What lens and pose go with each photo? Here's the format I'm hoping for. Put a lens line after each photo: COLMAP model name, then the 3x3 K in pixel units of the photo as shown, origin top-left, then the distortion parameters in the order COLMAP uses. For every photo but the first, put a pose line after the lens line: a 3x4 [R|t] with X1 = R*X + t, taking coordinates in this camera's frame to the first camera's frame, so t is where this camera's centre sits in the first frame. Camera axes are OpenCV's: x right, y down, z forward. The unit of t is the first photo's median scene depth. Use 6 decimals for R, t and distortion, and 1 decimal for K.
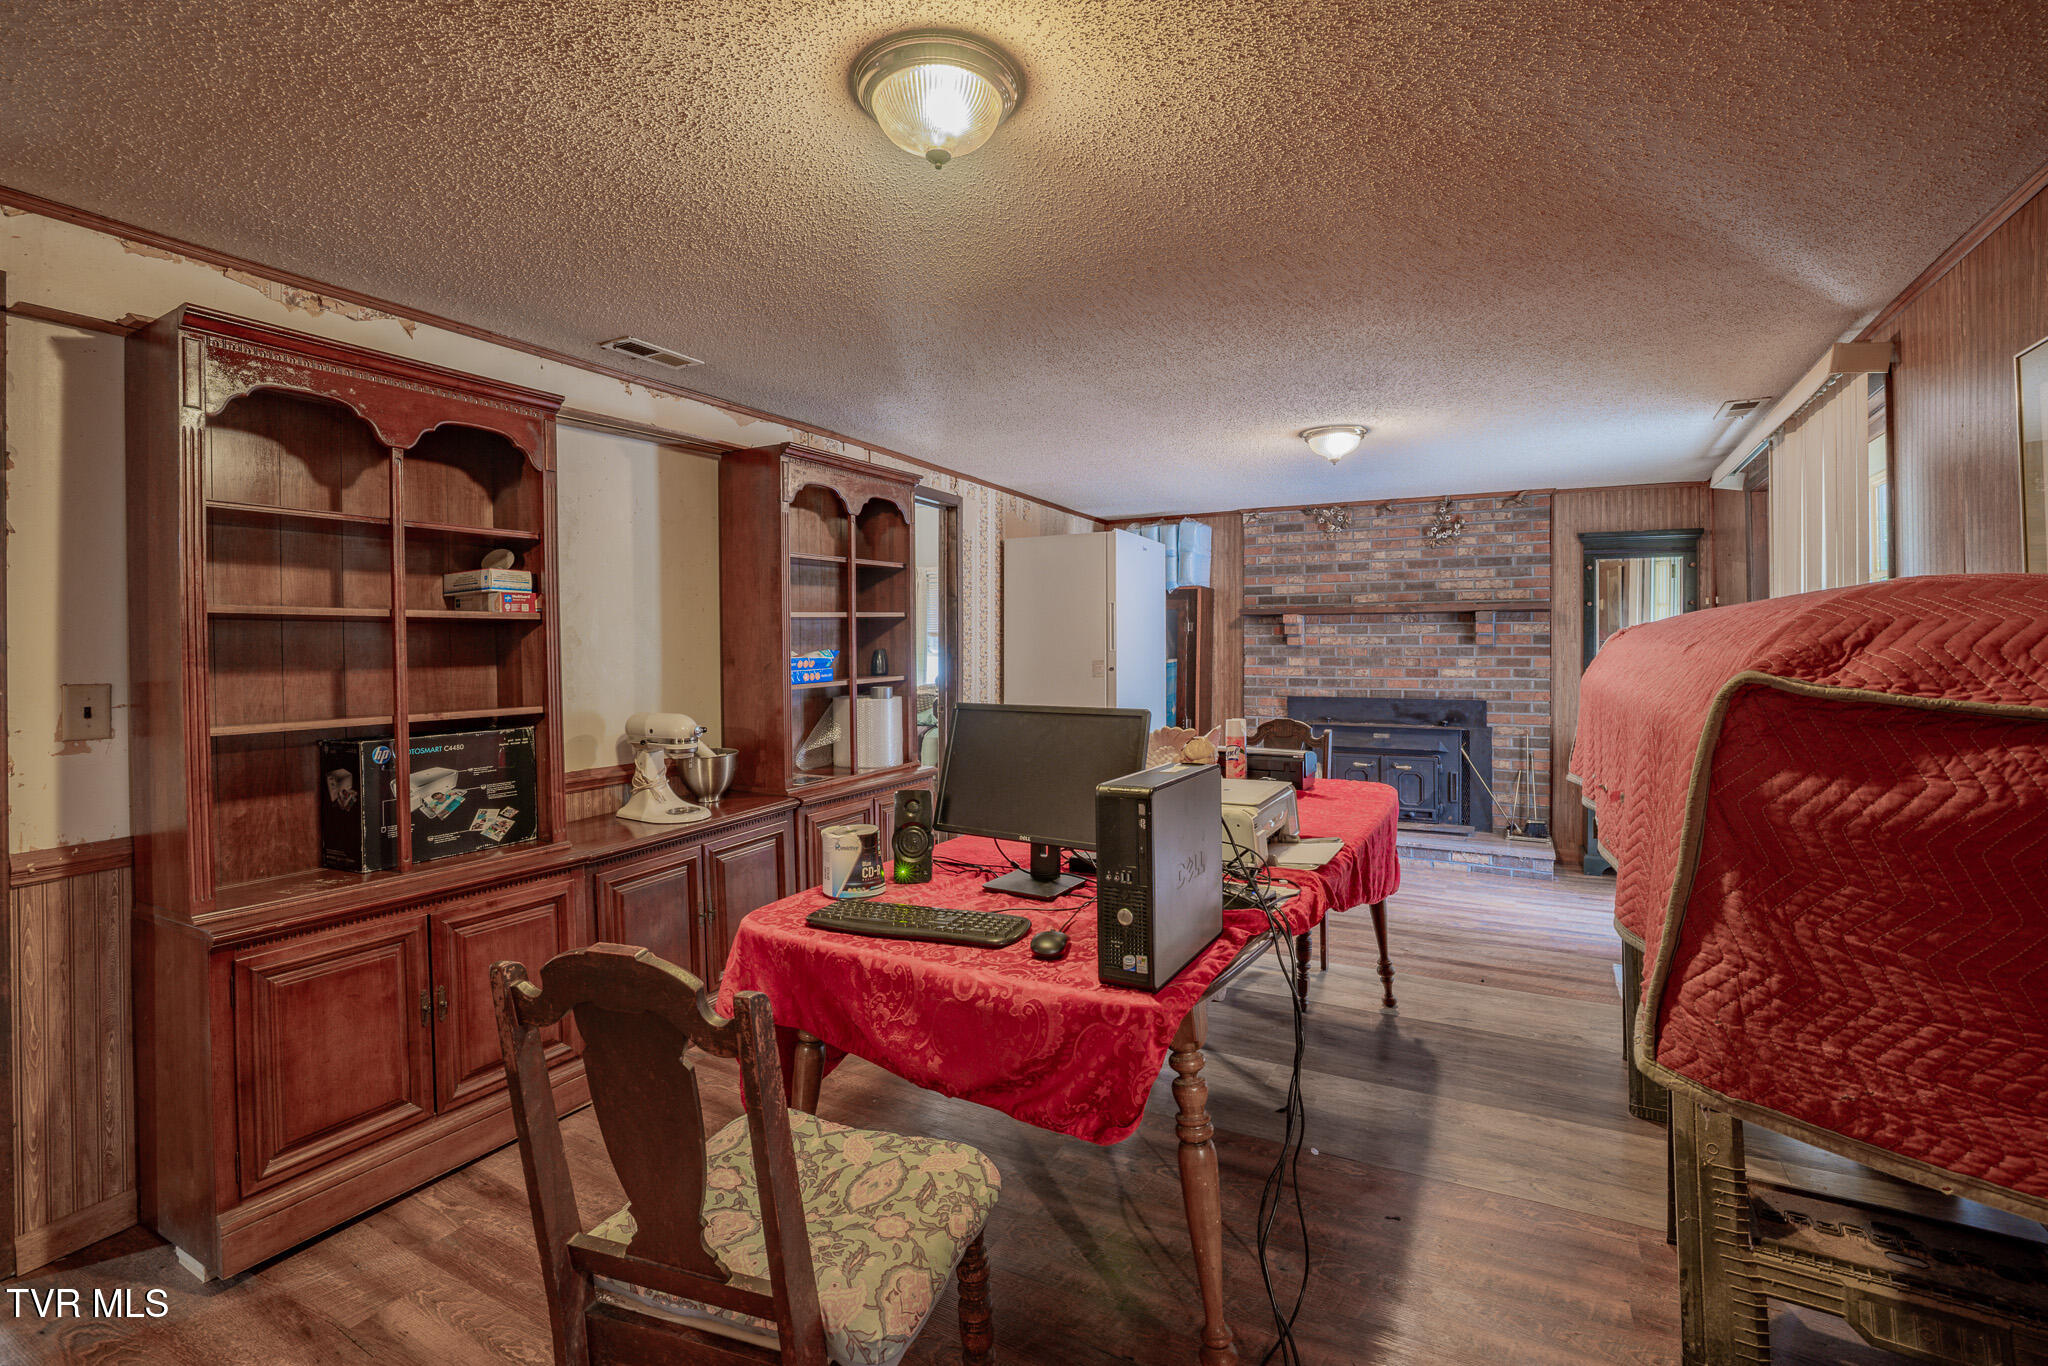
lens RADIAL K [[897.8, 0, 1022.3], [0, 897.8, 664.0], [0, 0, 1]] dist [-0.027698, 0.000051]
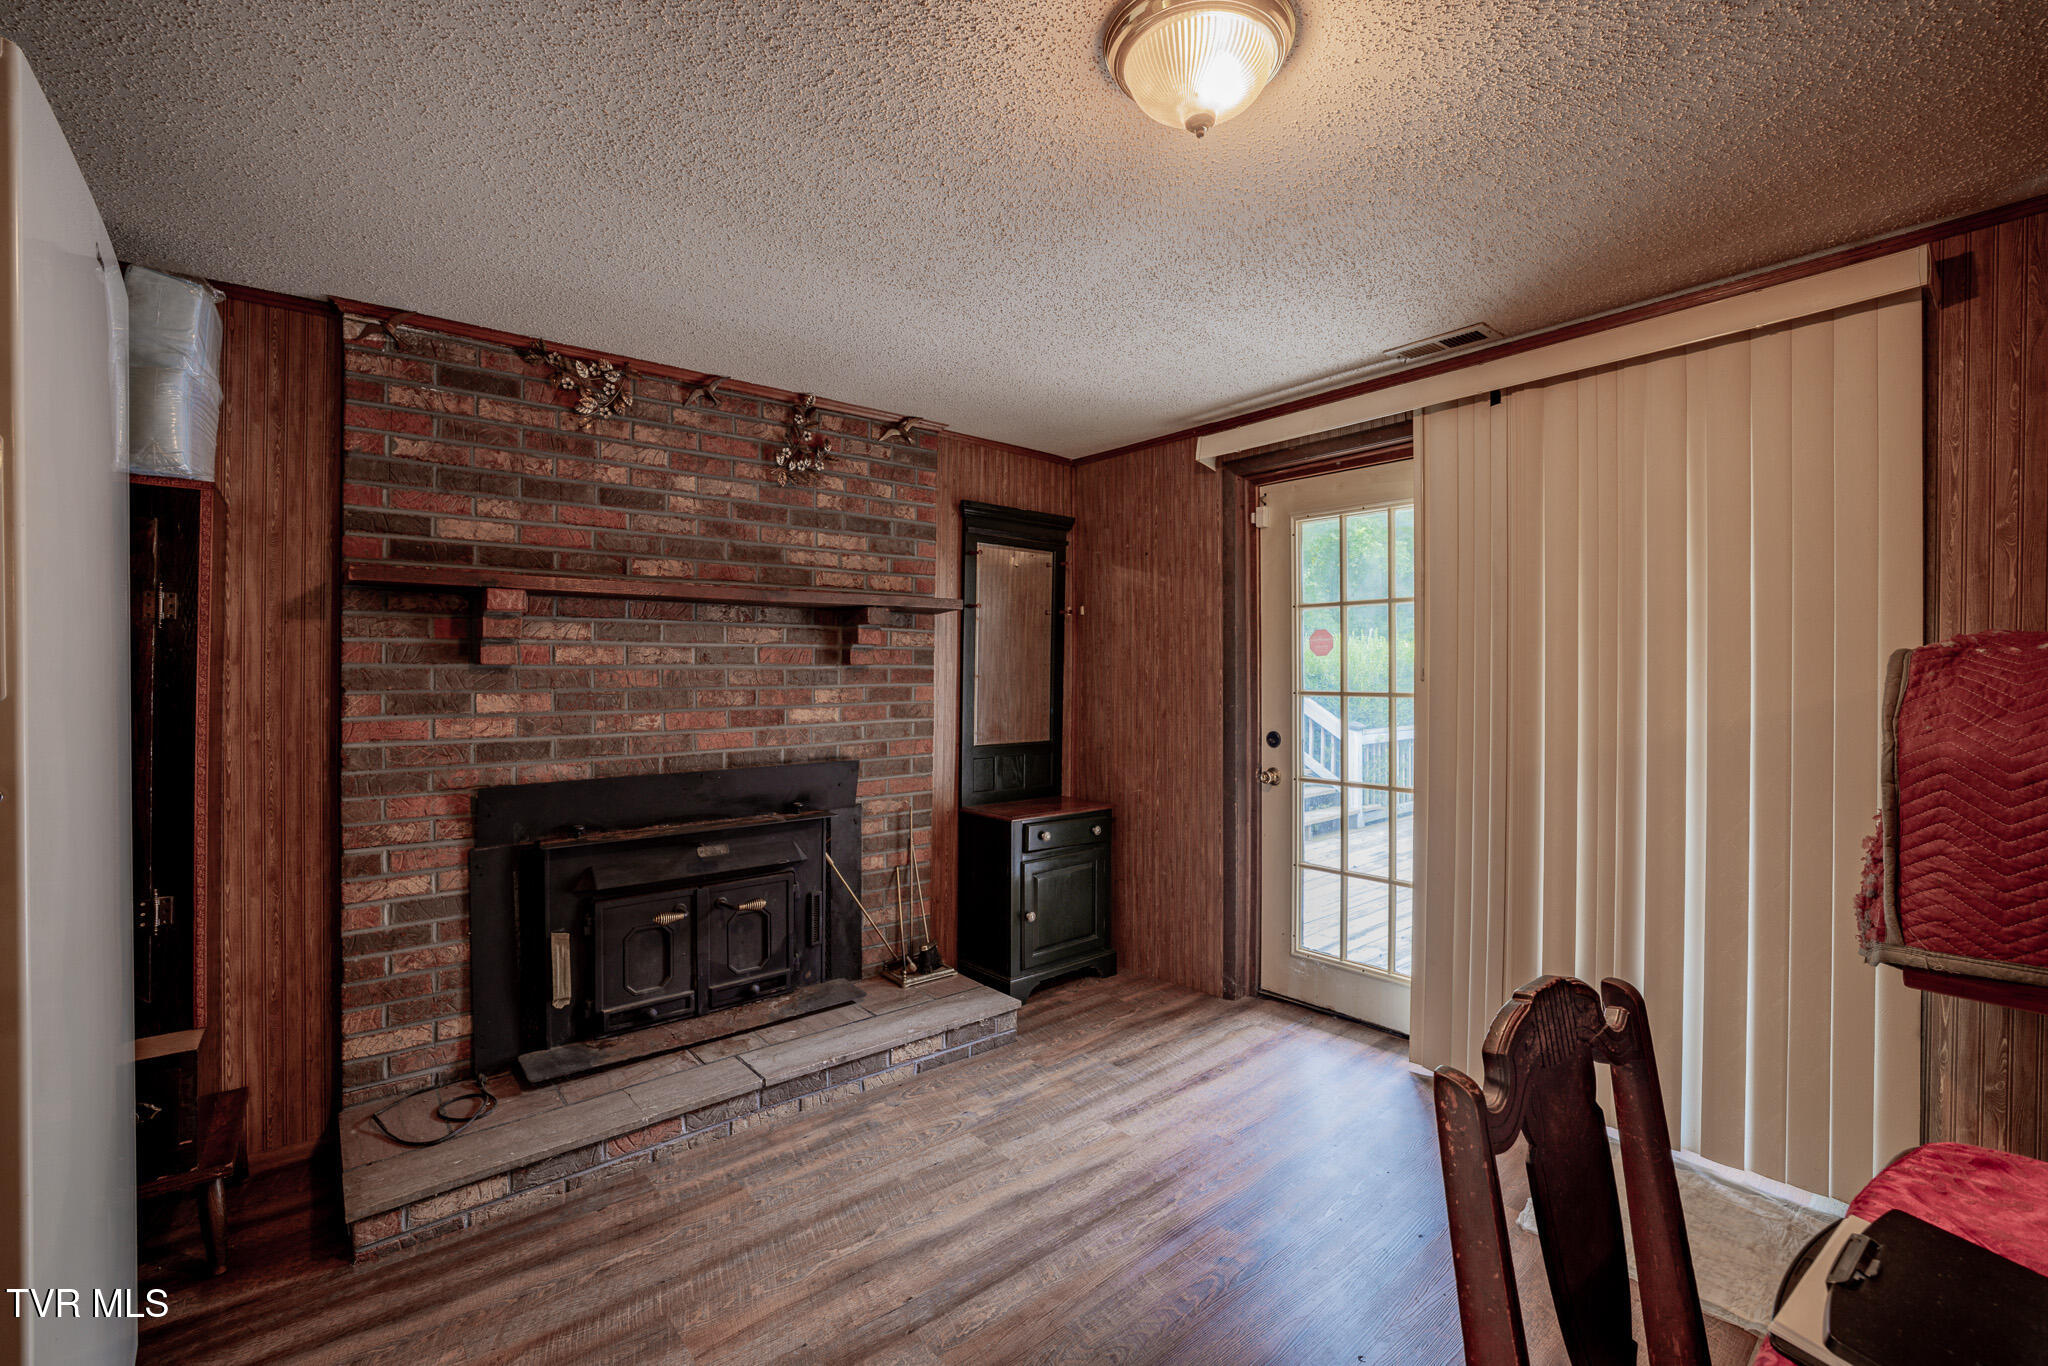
lens RADIAL K [[897.8, 0, 1016.3], [0, 897.8, 668.2], [0, 0, 1]] dist [-0.027698, 0.000051]
pose [[0.365689, -0.001197, 0.930736, 0.006934], [0.013581, 0.999900, -0.004050, -0.015120], [-0.930638, 0.014121, 0.365668, 0.658693]]
